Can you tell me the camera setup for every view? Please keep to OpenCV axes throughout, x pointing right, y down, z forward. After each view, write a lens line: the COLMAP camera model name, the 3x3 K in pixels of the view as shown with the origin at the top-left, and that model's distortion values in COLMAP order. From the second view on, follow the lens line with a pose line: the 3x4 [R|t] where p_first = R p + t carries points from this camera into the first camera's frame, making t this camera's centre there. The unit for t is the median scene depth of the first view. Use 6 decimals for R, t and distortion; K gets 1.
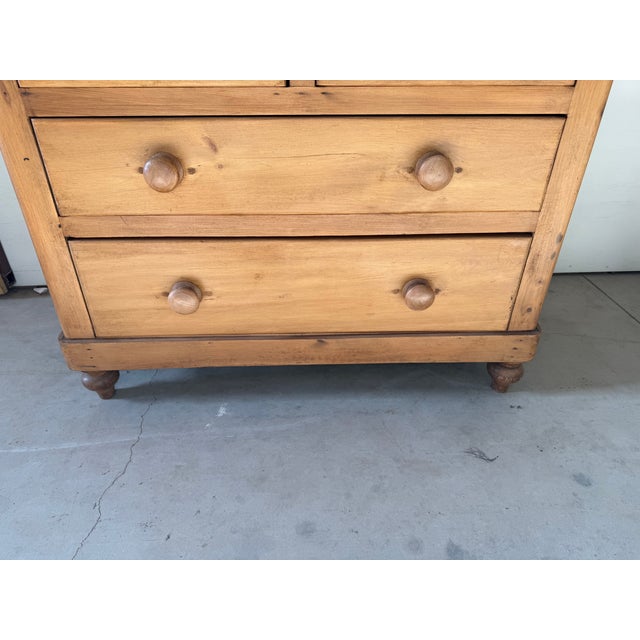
lens RADIAL K [[456.8, 0, 319.8], [0, 456.8, 326.5], [0, 0, 1]] dist [0.053931, -0.084975]
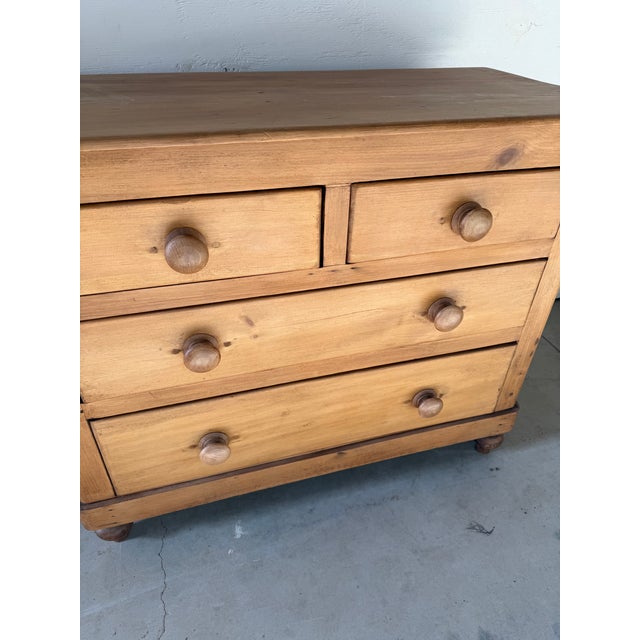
lens RADIAL K [[456.8, 0, 321.5], [0, 456.8, 317.6], [0, 0, 1]] dist [0.053931, -0.084975]
pose [[0.967957, -0.127309, 0.216452, -0.251924], [0.118527, 0.991528, 0.053136, -0.373065], [-0.221382, -0.025778, 0.974846, -0.020067]]
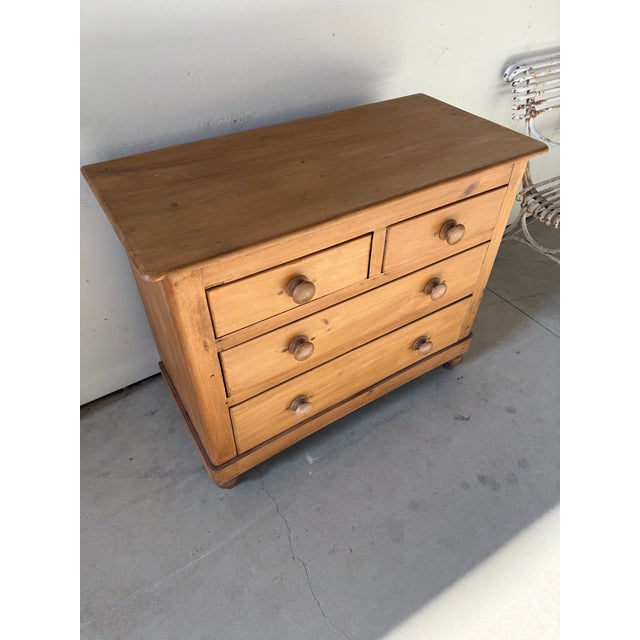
lens RADIAL K [[453.1, 0, 317.3], [0, 453.1, 322.5], [0, 0, 1]] dist [0.071031, -0.071087]
pose [[0.862951, -0.340741, 0.373109, -0.708096], [0.271325, 0.935404, 0.226719, -0.636249], [-0.426260, -0.094413, 0.899660, -0.307286]]
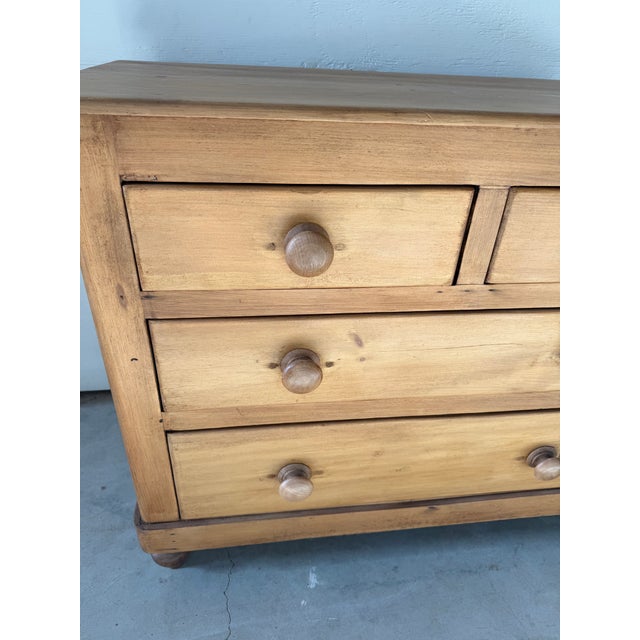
lens RADIAL K [[456.8, 0, 317.2], [0, 456.8, 322.2], [0, 0, 1]] dist [0.053931, -0.084975]
pose [[0.994738, -0.012627, 0.101666, -0.340703], [0.013677, 0.999860, -0.009628, -0.360083], [-0.101530, 0.010968, 0.994772, 0.124504]]
